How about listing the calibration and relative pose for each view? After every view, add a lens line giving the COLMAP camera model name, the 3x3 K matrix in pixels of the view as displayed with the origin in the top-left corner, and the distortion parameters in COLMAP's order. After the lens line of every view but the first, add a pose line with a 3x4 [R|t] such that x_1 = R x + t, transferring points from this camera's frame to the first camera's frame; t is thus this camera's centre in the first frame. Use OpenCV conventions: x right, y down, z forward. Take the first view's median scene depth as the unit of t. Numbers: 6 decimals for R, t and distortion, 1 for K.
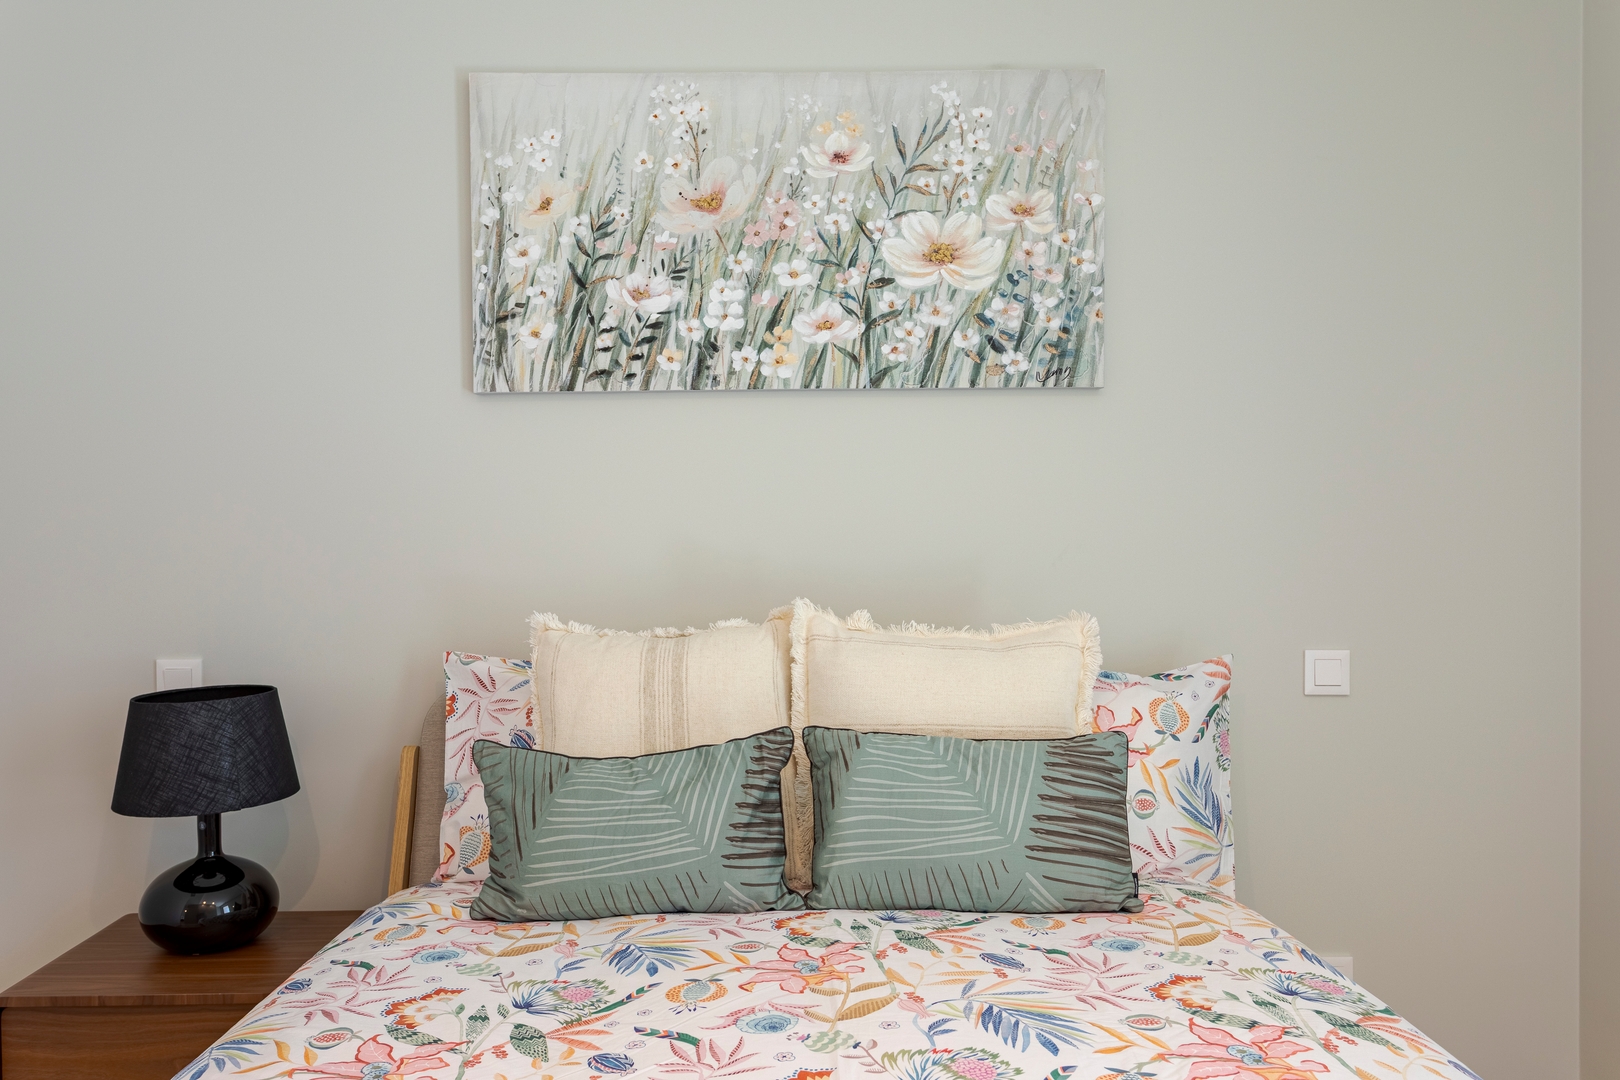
lens RADIAL K [[1245.5, 0, 782.4], [0, 1245.5, 552.1], [0, 0, 1]] dist [0.001785, 0.003040]
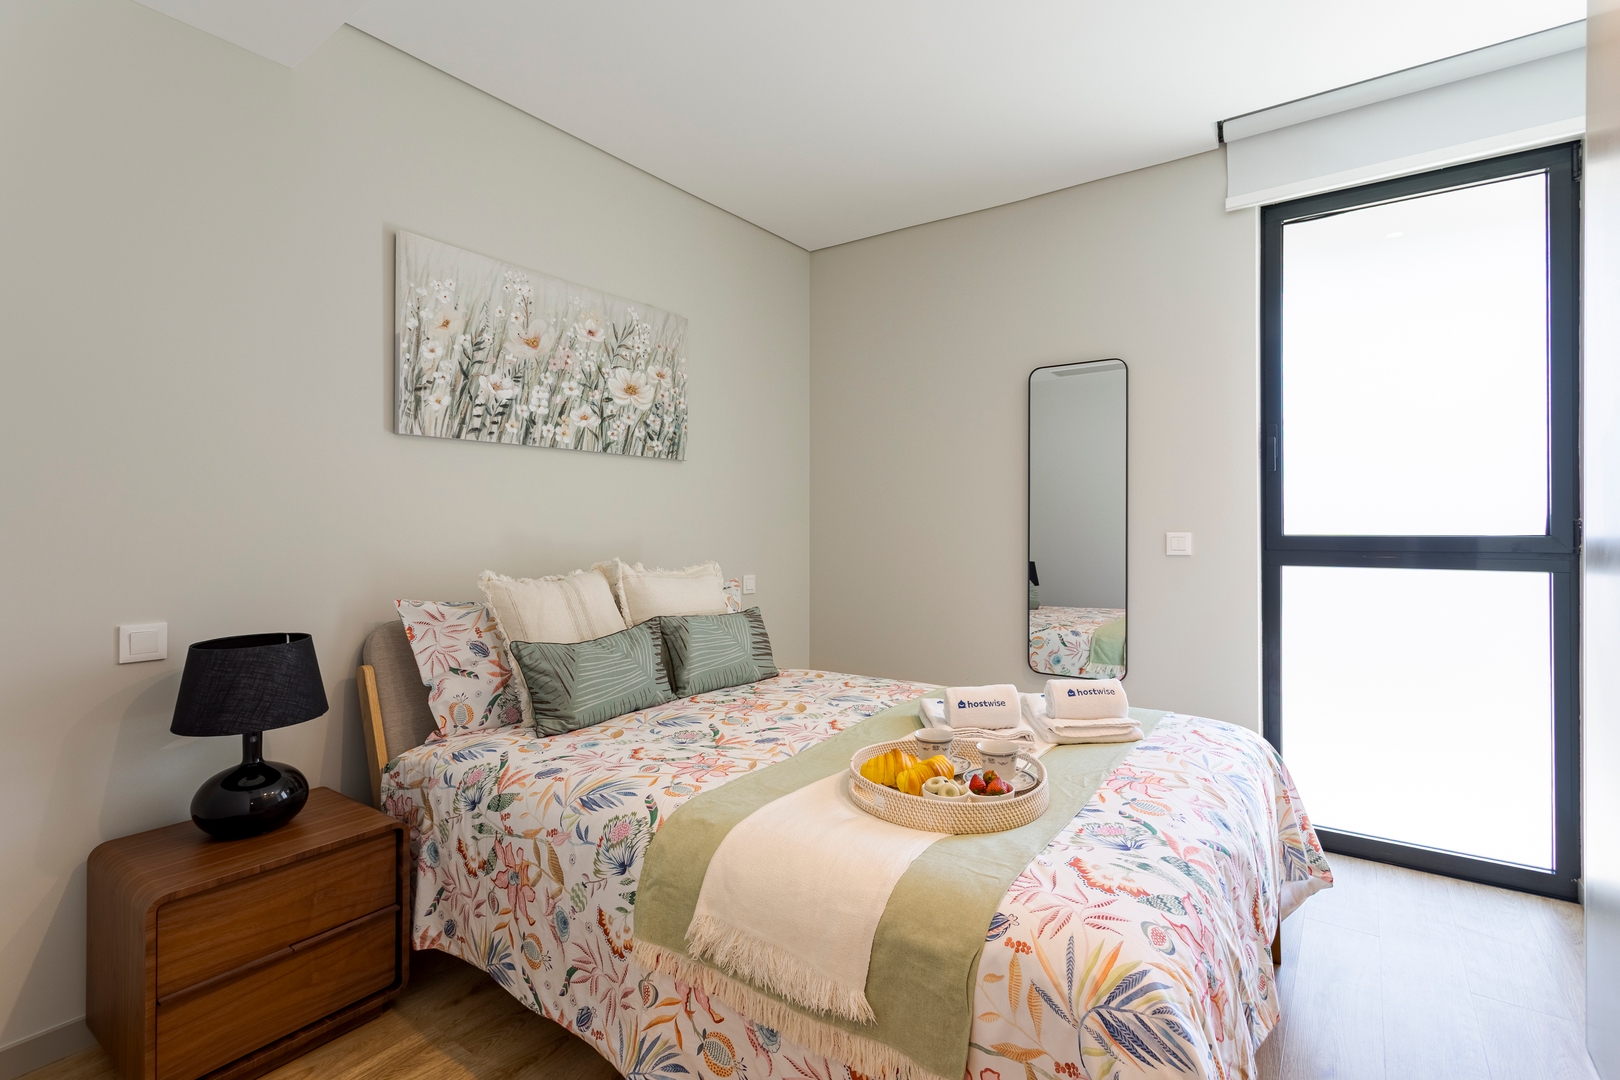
lens RADIAL K [[762.6, 0, 803.0], [0, 762.6, 528.0], [0, 0, 1]] dist [-0.000169, 0.001501]
pose [[0.593150, 0.005347, 0.805074, -0.716472], [0.011944, 0.999809, -0.015440, 0.011102], [-0.805003, 0.018774, 0.592973, 0.030777]]
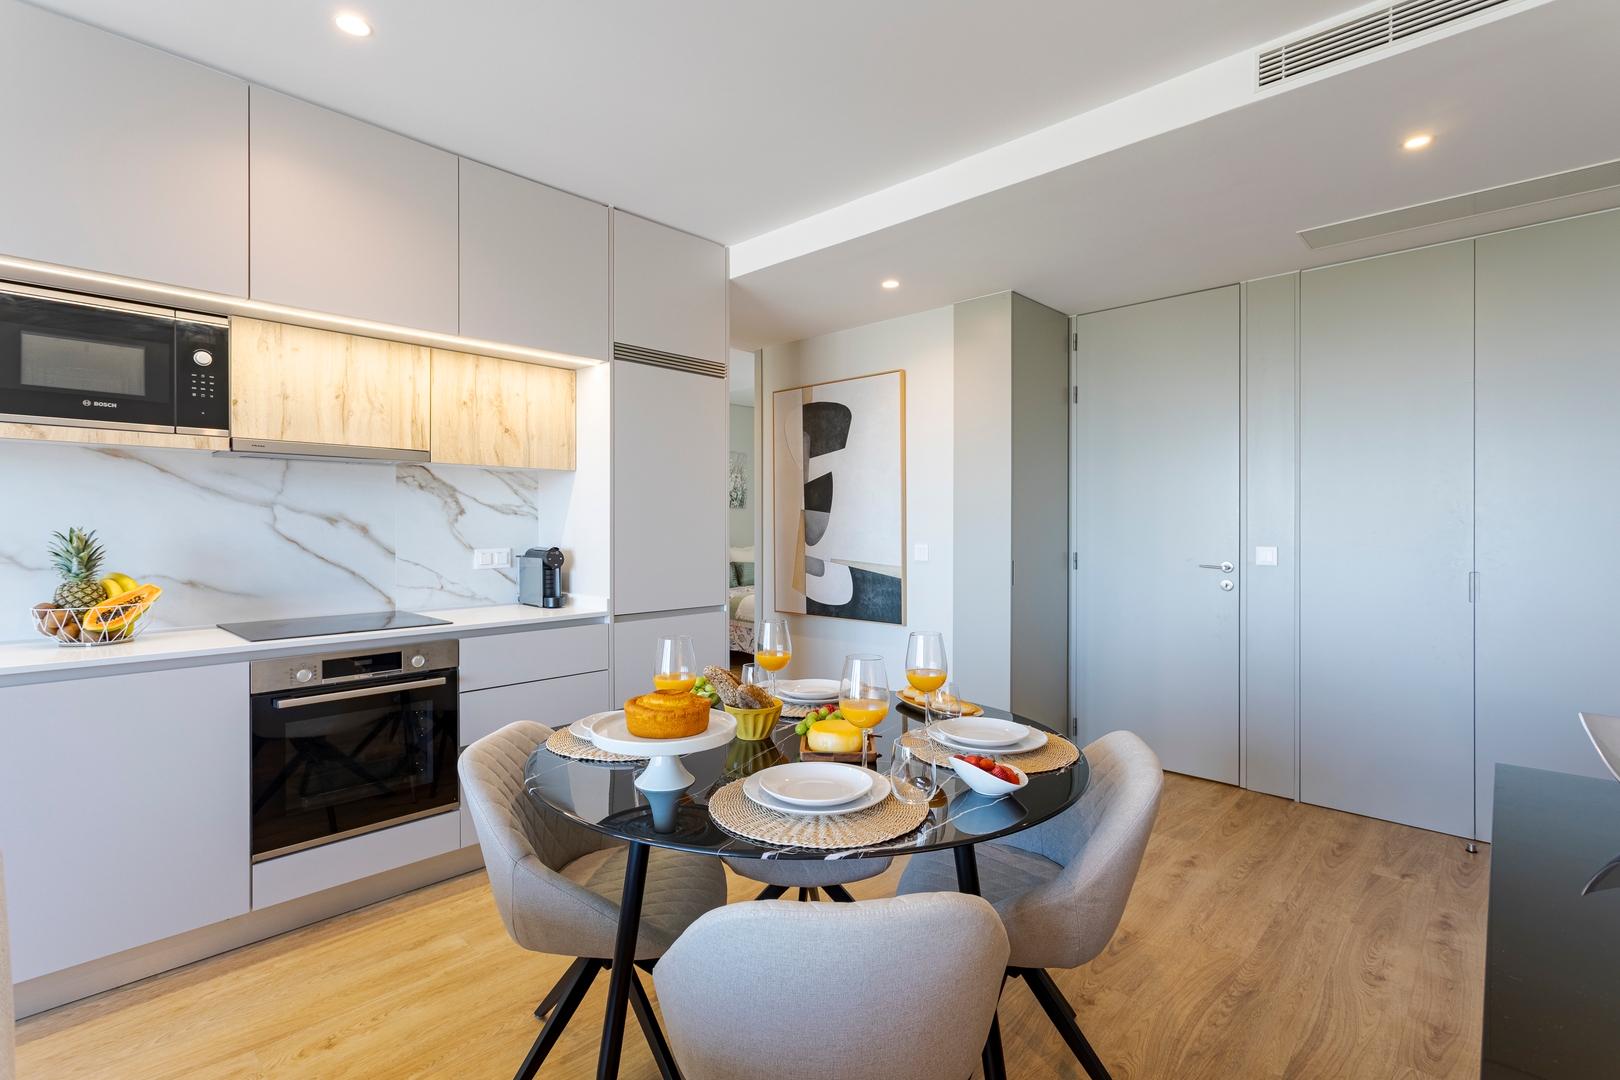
lens RADIAL K [[762.6, 0, 803.0], [0, 762.6, 528.0], [0, 0, 1]] dist [-0.000169, 0.001501]
pose [[0.690905, 0.005257, 0.722927, -2.171747], [0.011416, 0.999770, -0.018180, 0.031554], [-0.722856, 0.020814, 0.690686, -1.684990]]
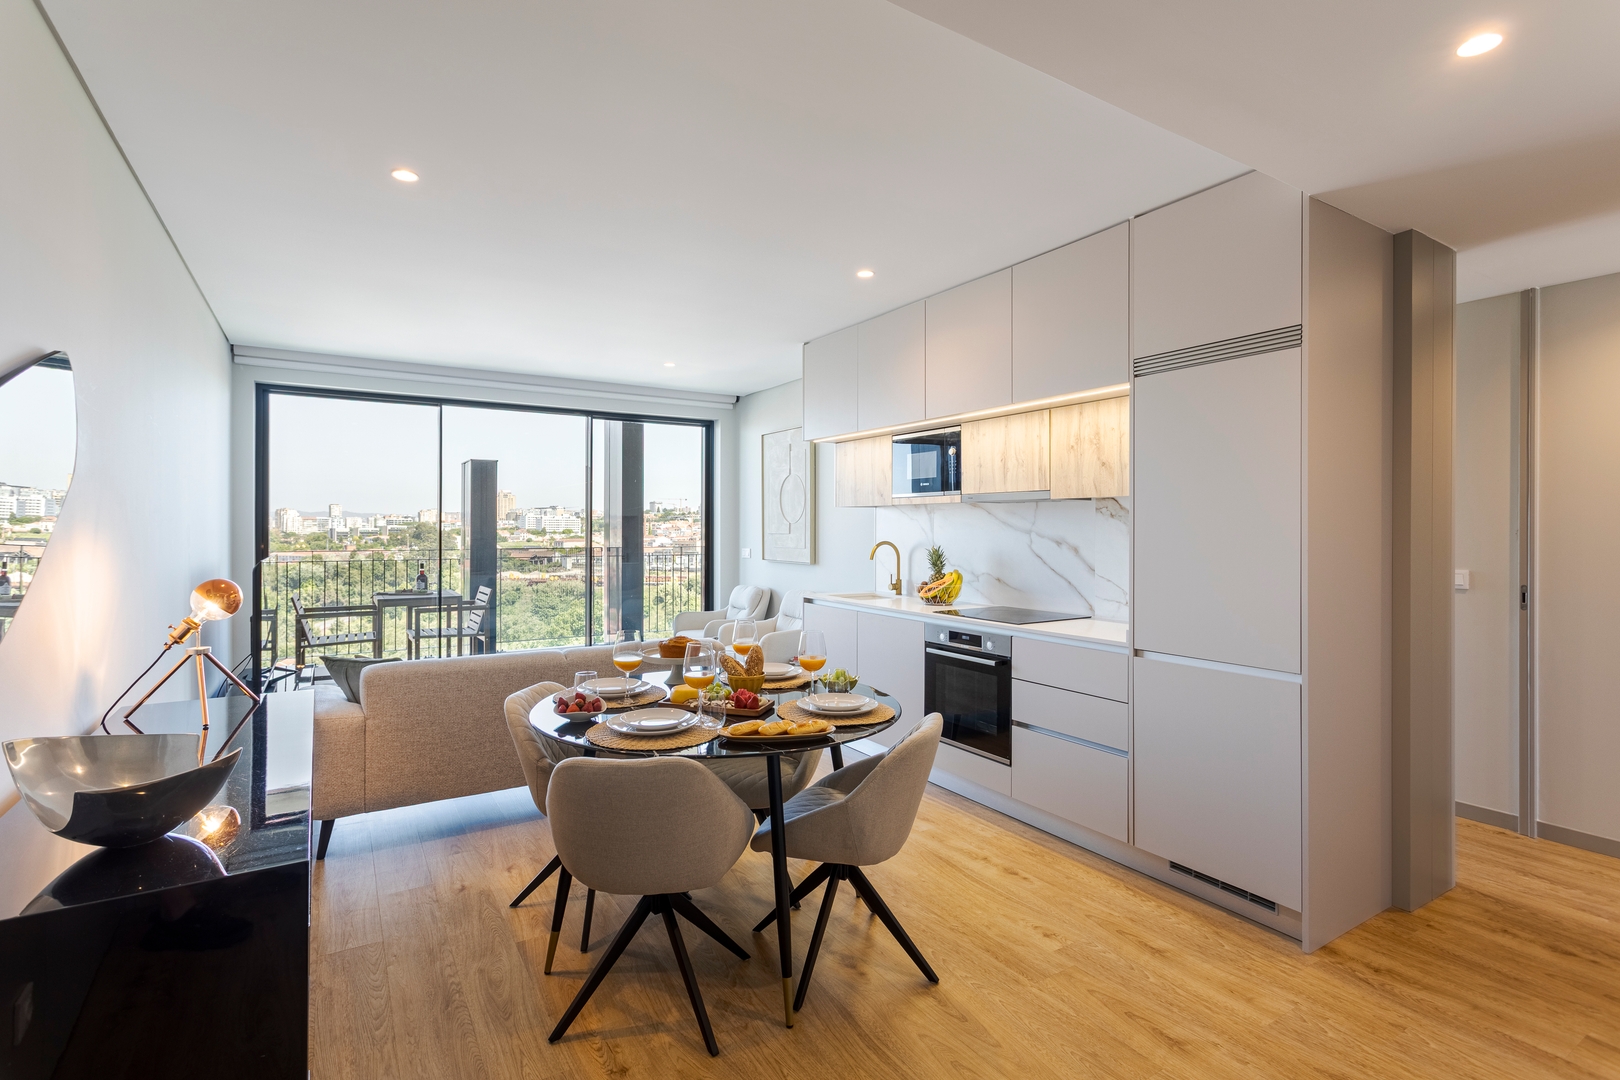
lens RADIAL K [[762.6, 0, 803.0], [0, 762.6, 528.0], [0, 0, 1]] dist [-0.000169, 0.001501]
pose [[0.521439, 0.009629, -0.853234, -0.668744], [-0.026619, 0.999633, -0.004987, -0.021227], [0.852873, 0.025312, 0.521504, -1.650622]]
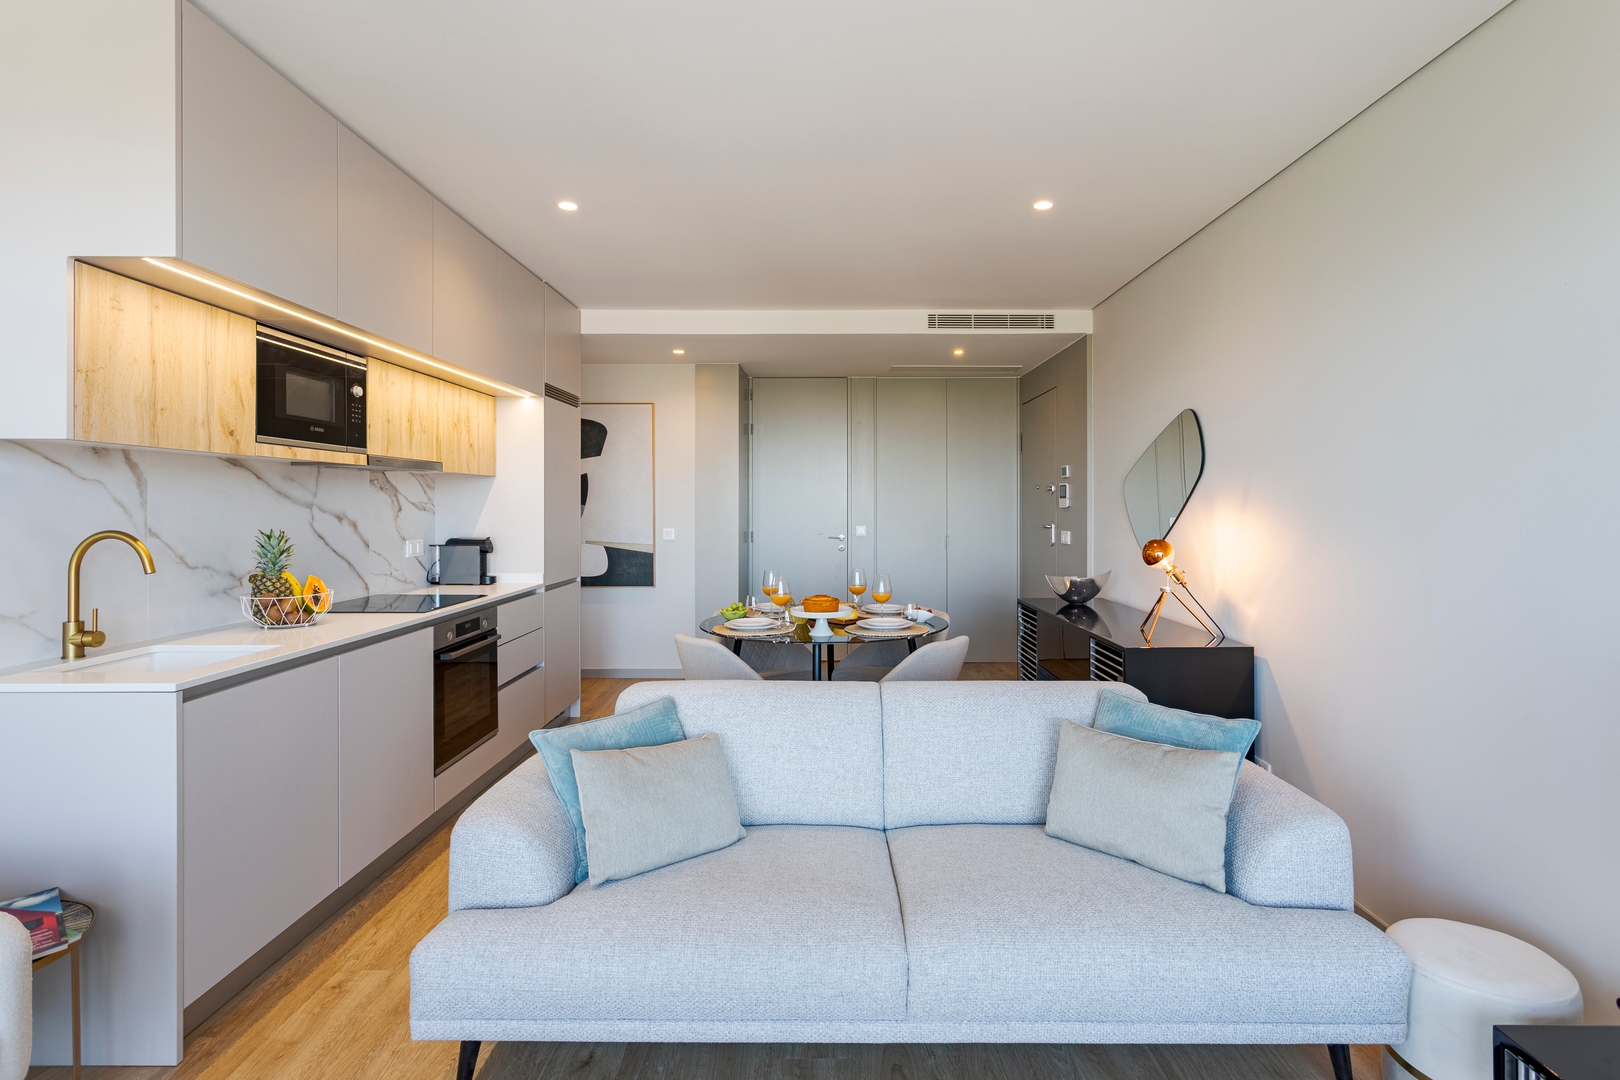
lens RADIAL K [[789.0, 0, 825.4], [0, 789.0, 514.5], [0, 0, 1]] dist [0.002593, 0.001882]
pose [[0.003407, -0.005415, 0.999980, -3.268103], [0.022422, 0.999734, 0.005337, -0.006581], [-0.999743, 0.022403, 0.003527, -1.196415]]
